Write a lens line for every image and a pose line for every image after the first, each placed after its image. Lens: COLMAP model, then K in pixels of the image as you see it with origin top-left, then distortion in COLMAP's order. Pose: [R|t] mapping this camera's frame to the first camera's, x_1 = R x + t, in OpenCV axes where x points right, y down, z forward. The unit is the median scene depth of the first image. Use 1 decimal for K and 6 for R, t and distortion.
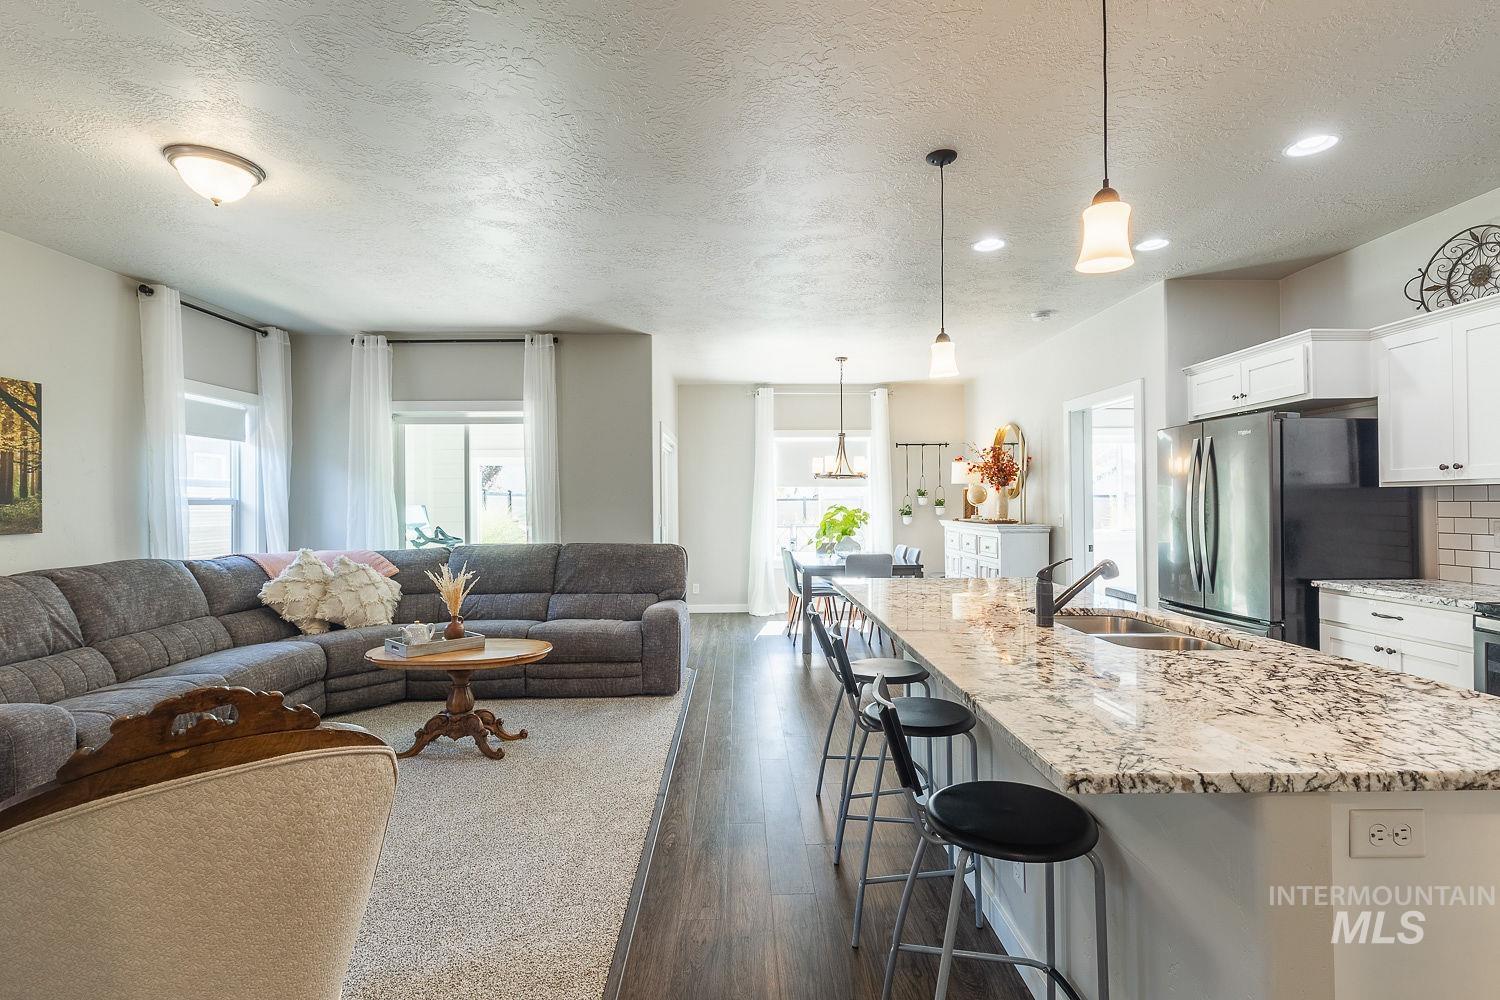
lens RADIAL K [[686.1, 0, 755.6], [0, 686.1, 498.4], [0, 0, 1]] dist [0.001582, -0.000632]
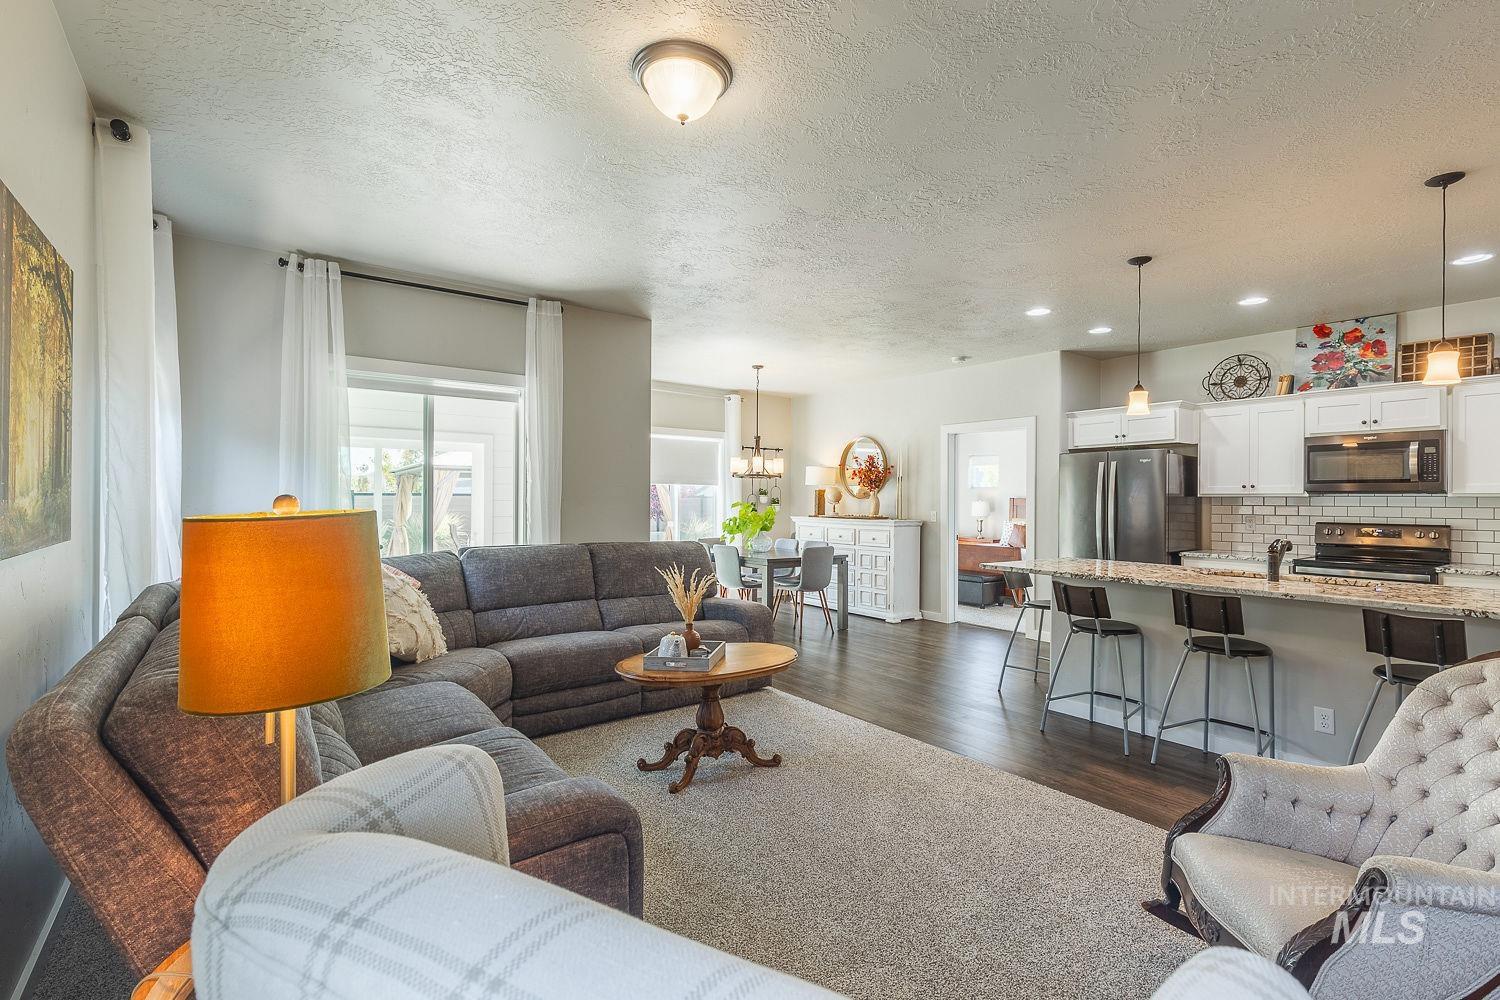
lens RADIAL K [[686.1, 0, 755.6], [0, 686.1, 498.4], [0, 0, 1]] dist [0.001582, -0.000632]
pose [[0.814473, 0.013902, 0.580035, -0.525988], [-0.016483, 0.999864, -0.000820, 0.004053], [-0.579968, -0.008893, 0.814591, 0.130615]]
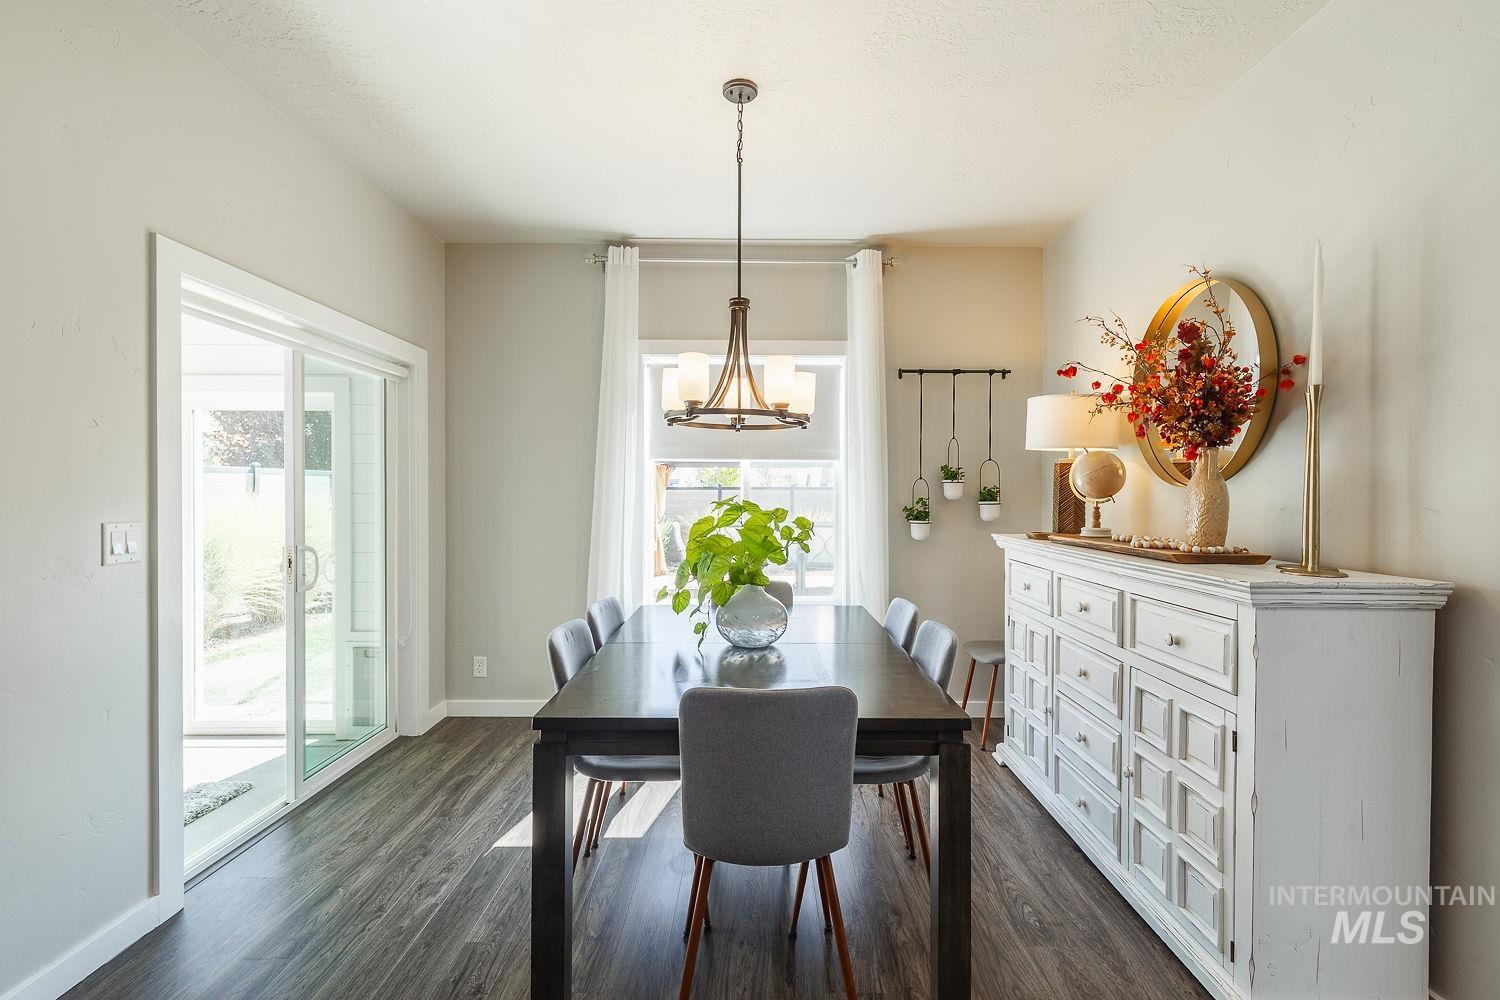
lens RADIAL K [[676.4, 0, 759.7], [0, 676.4, 497.6], [0, 0, 1]] dist [0.004990, -0.000179]
pose [[0.999720, 0.010222, -0.021318, 0.153549], [-0.009904, 0.999839, 0.014957, 0.003996], [0.021467, -0.014742, 0.999661, 0.677481]]
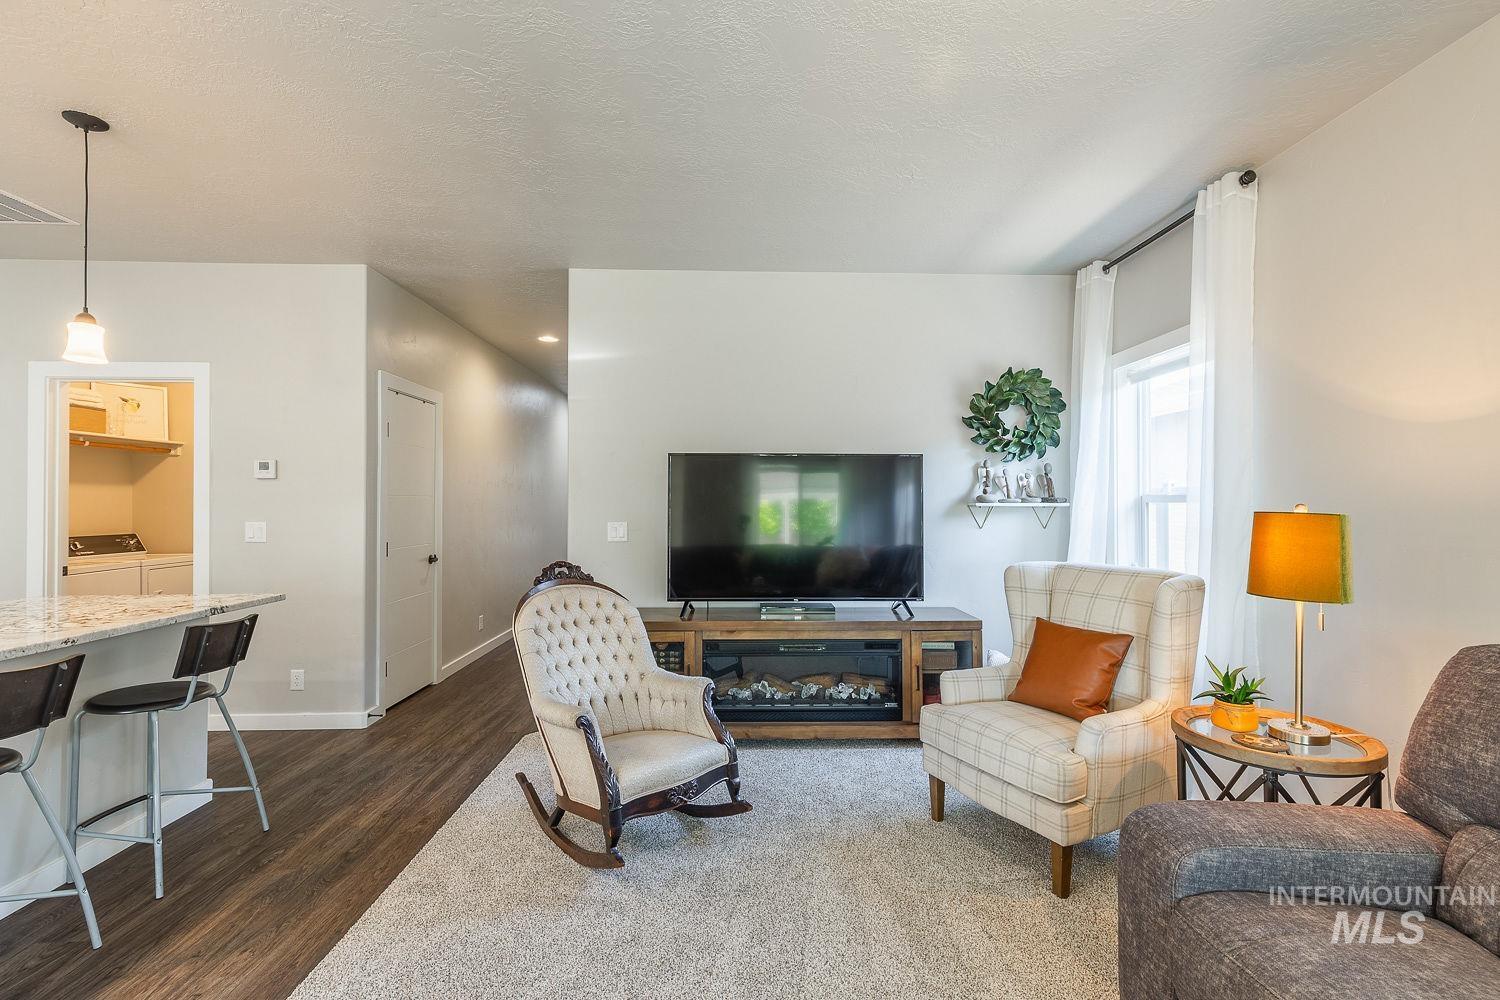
lens RADIAL K [[695.1, 0, 750.0], [0, 695.1, 500.0], [0, 0, 1]] dist [0.015340, 0.000107]
pose [[-0.999960, 0.006567, -0.006045, -0.255697], [0.006627, 0.999929, -0.009920, 0.004189], [0.005979, -0.009960, -0.999933, 0.652201]]
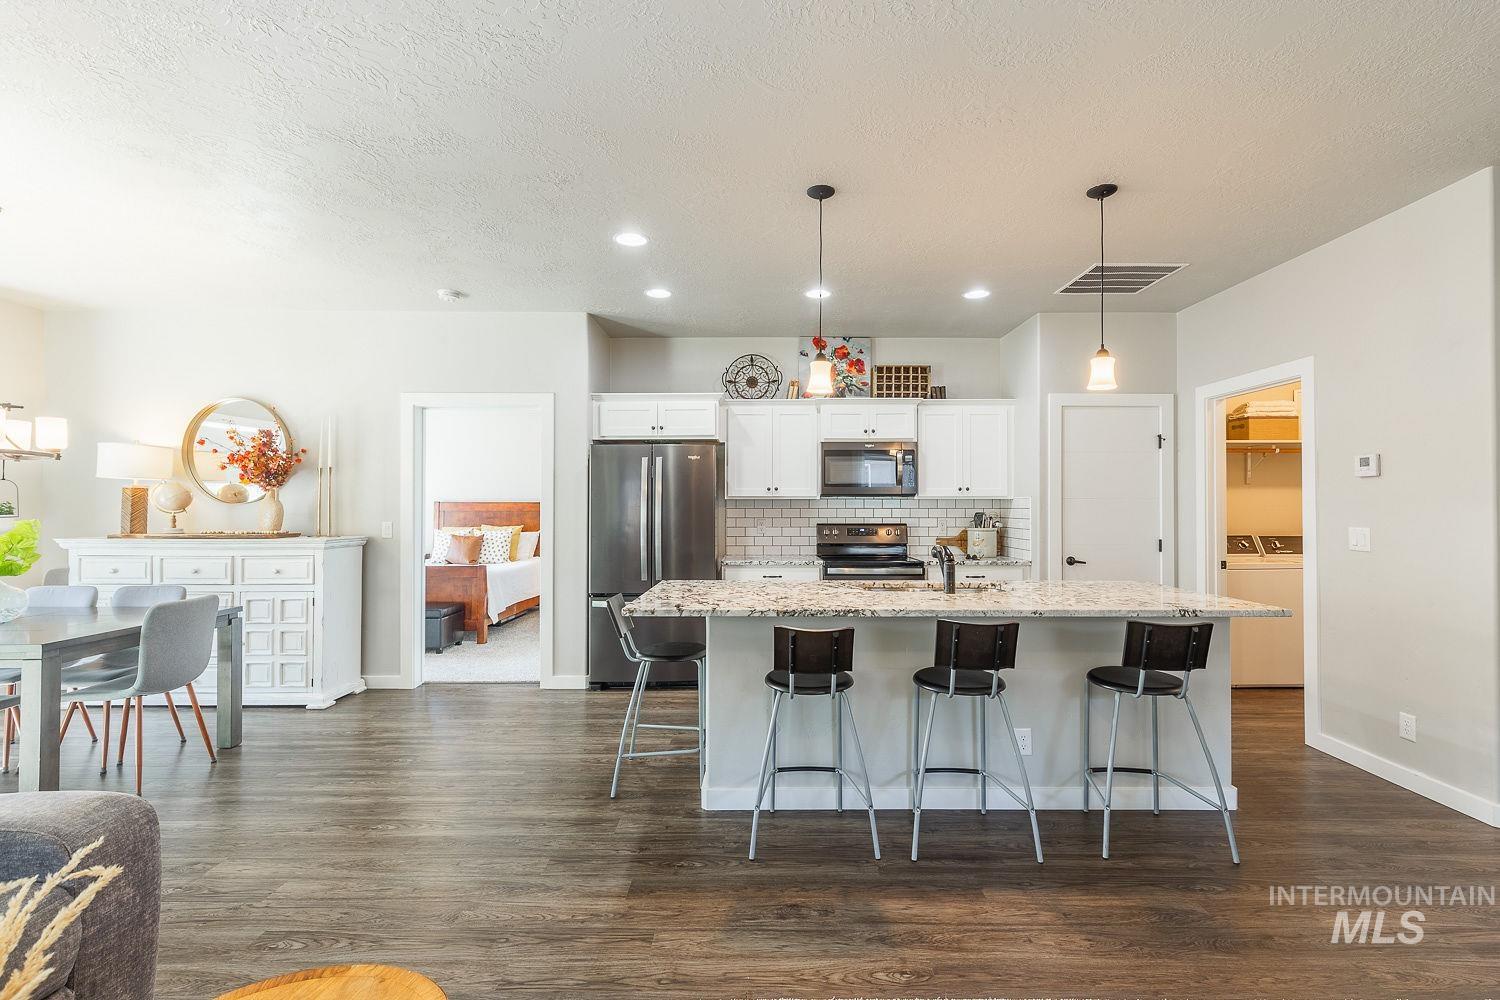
lens RADIAL K [[676.4, 0, 759.7], [0, 676.4, 497.6], [0, 0, 1]] dist [0.004990, -0.000179]
pose [[0.019389, 0.018966, 0.999632, -0.351686], [-0.006303, 0.999803, -0.018847, 0.004588], [-0.999792, -0.005935, 0.019505, 0.475321]]
